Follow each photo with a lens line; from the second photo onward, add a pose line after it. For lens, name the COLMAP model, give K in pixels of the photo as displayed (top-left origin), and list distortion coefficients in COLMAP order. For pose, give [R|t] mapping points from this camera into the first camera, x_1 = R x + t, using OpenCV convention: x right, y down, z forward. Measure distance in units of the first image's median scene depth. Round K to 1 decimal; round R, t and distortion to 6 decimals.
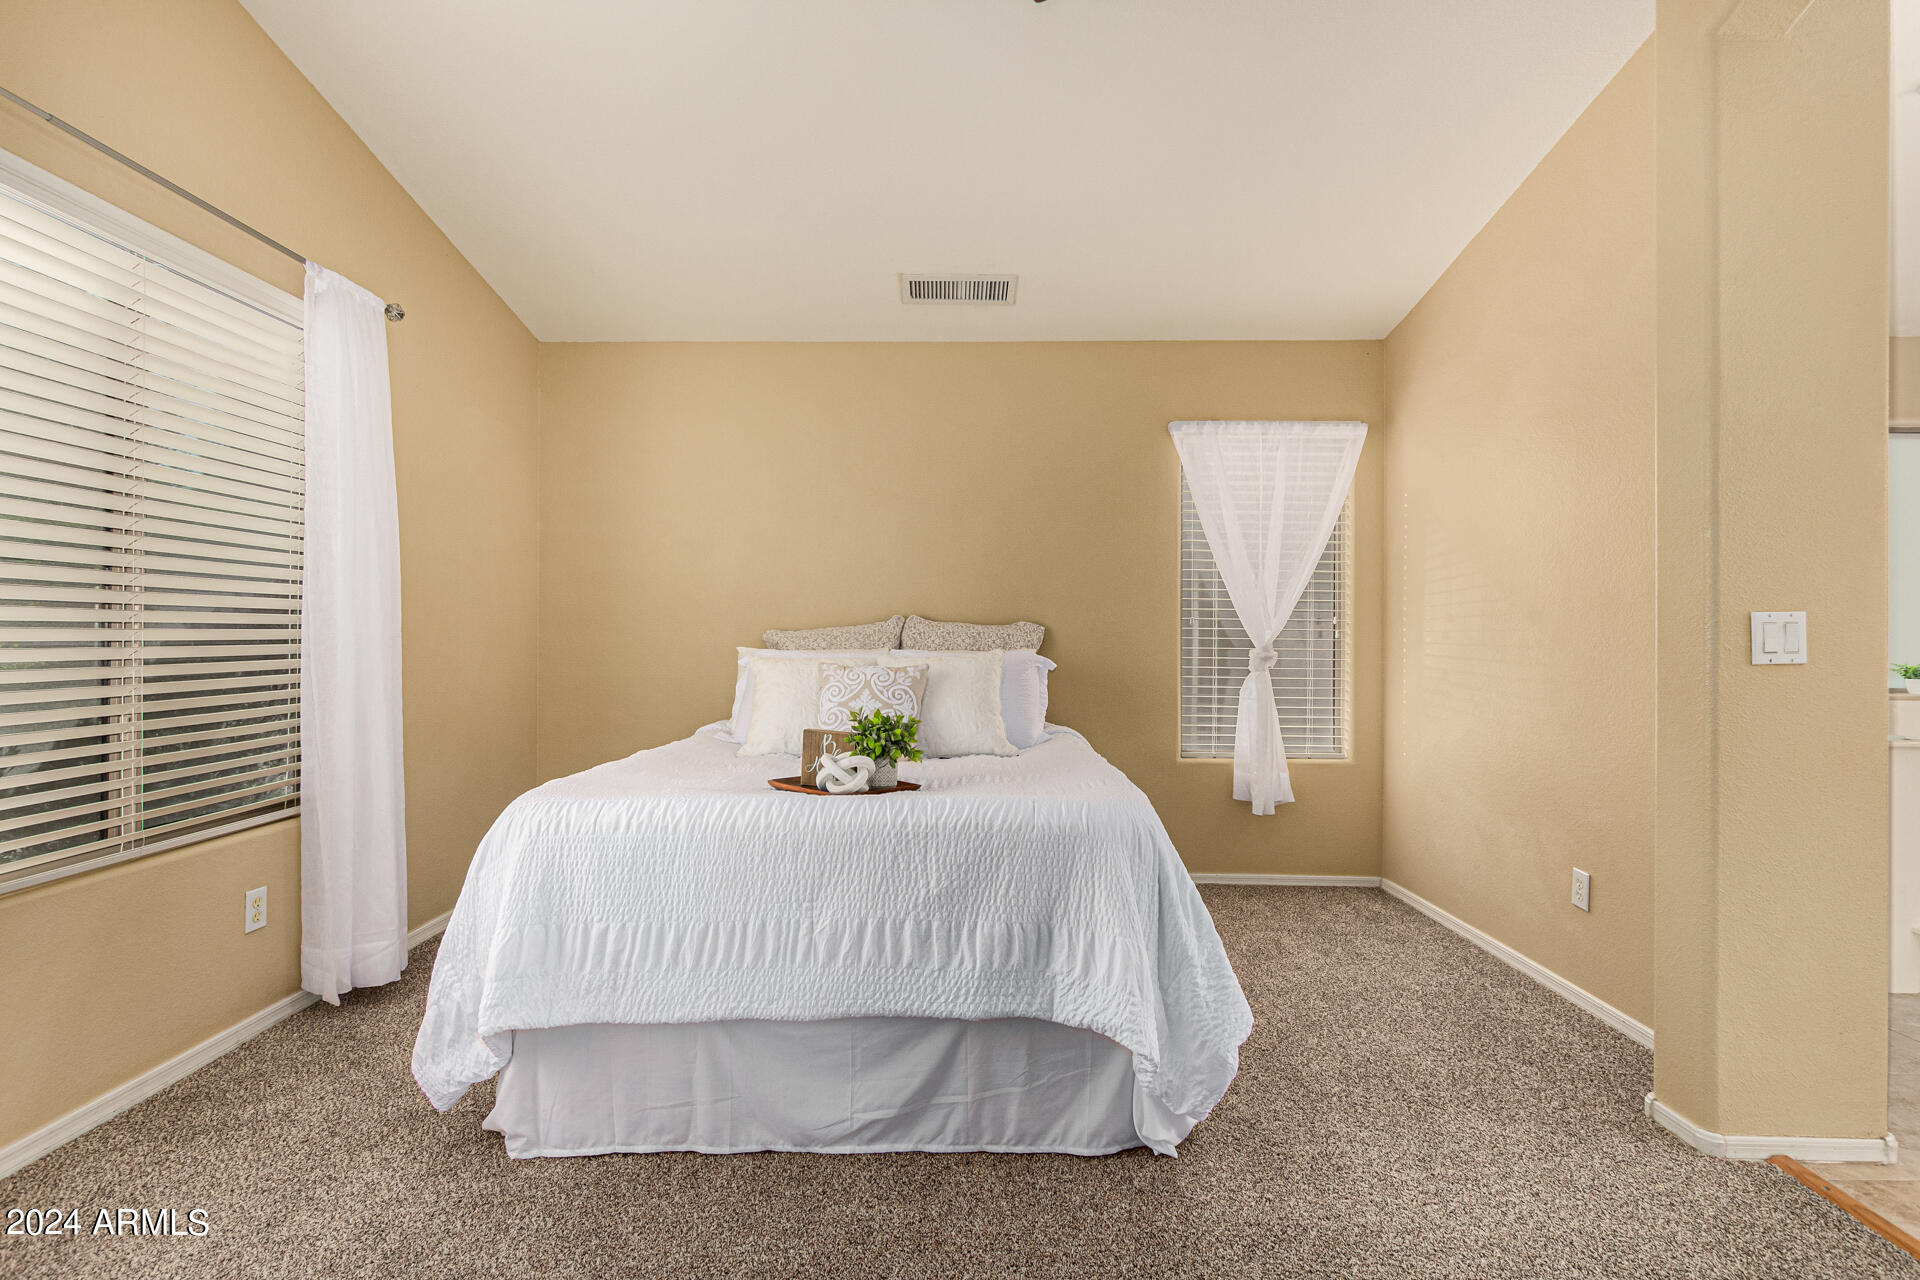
lens RADIAL K [[877.6, 0, 956.8], [0, 877.6, 640.0], [0, 0, 1]] dist [0.006994, -0.002717]
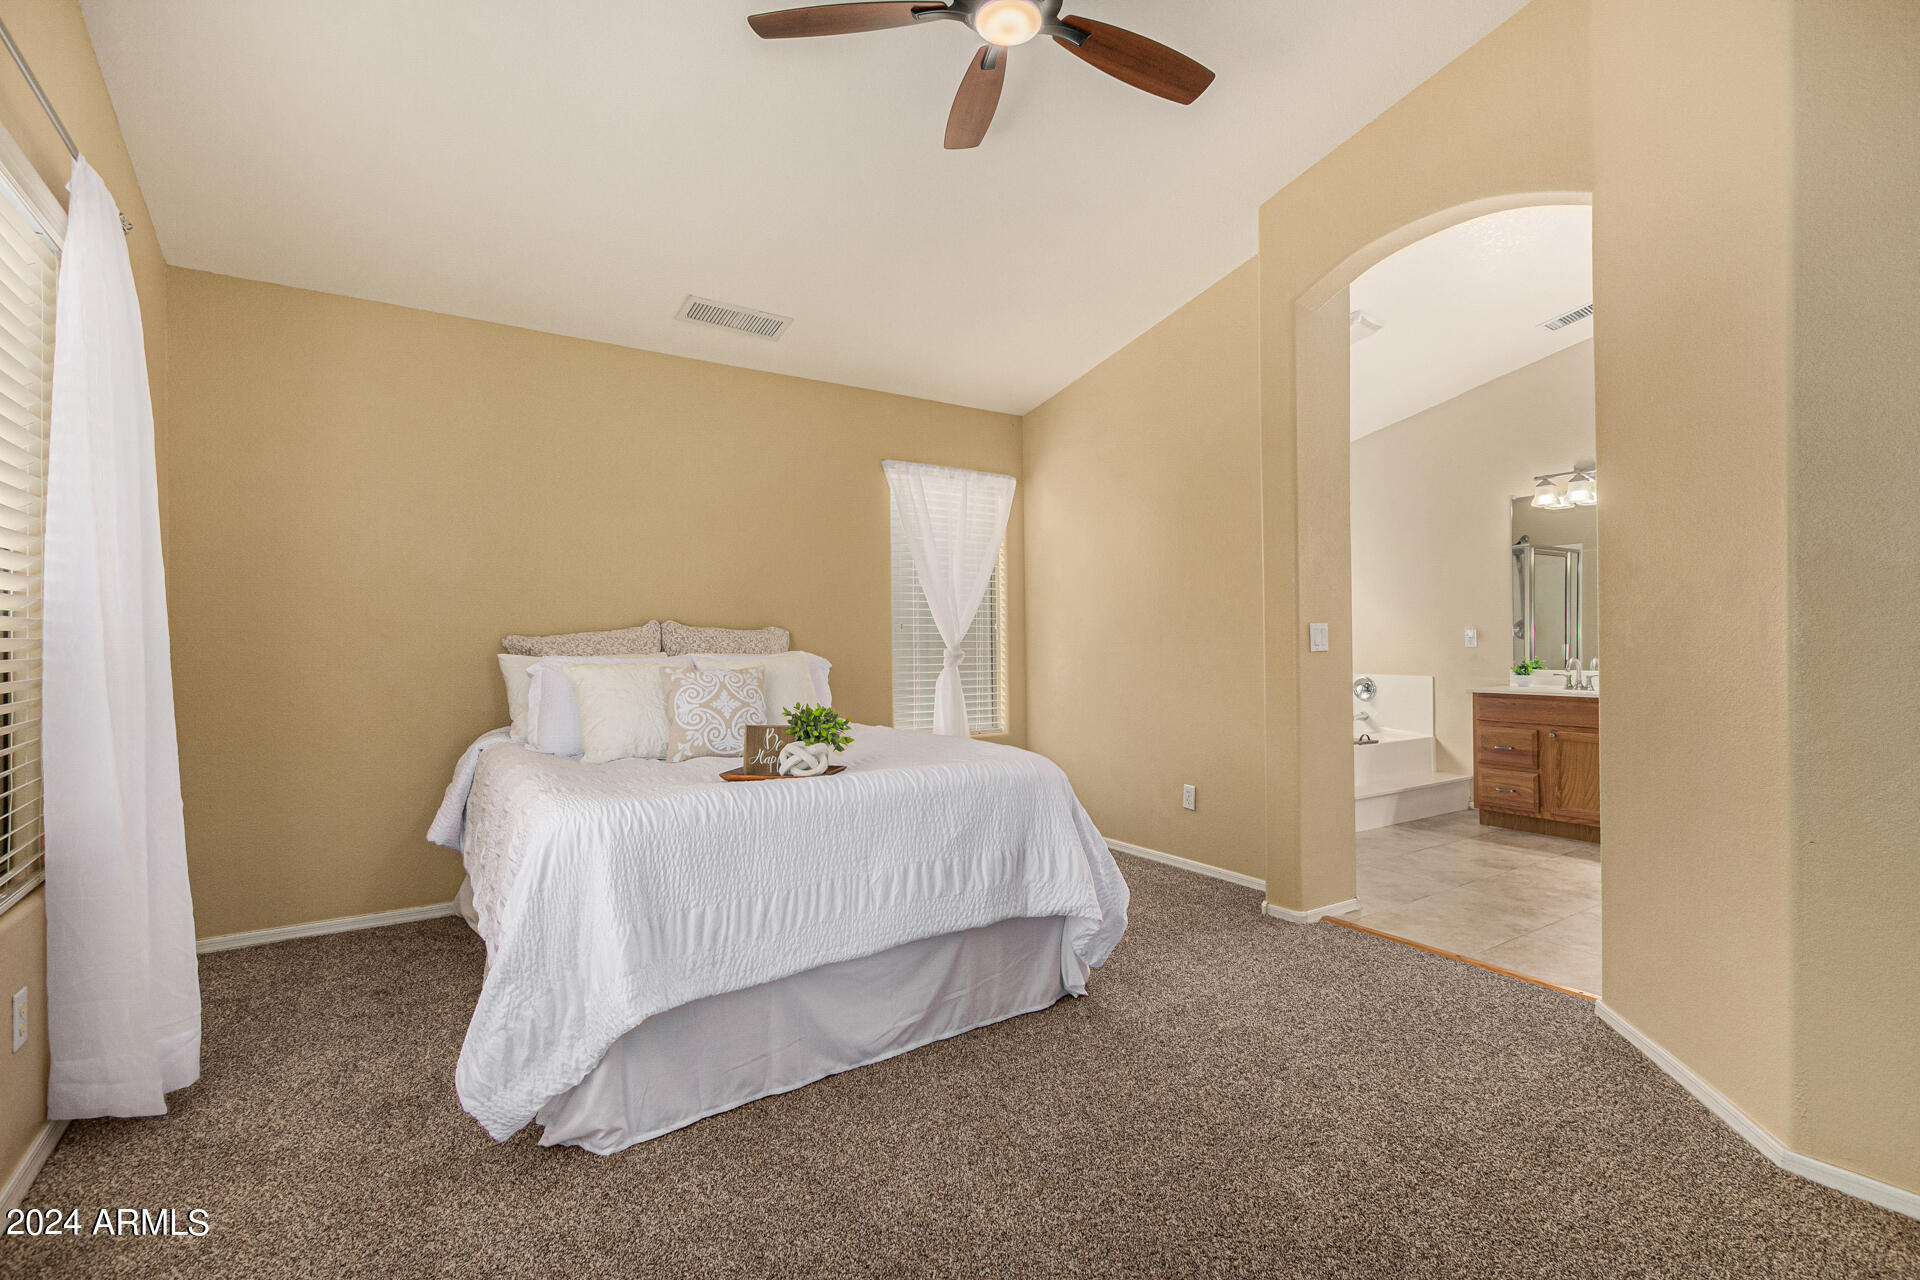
lens RADIAL K [[877.6, 0, 962.2], [0, 877.6, 637.9], [0, 0, 1]] dist [0.006994, -0.002717]
pose [[0.816661, -0.006498, 0.577081, -0.748334], [0.009535, 0.999952, -0.002234, -0.004320], [-0.577039, 0.007327, 0.816684, -0.074694]]
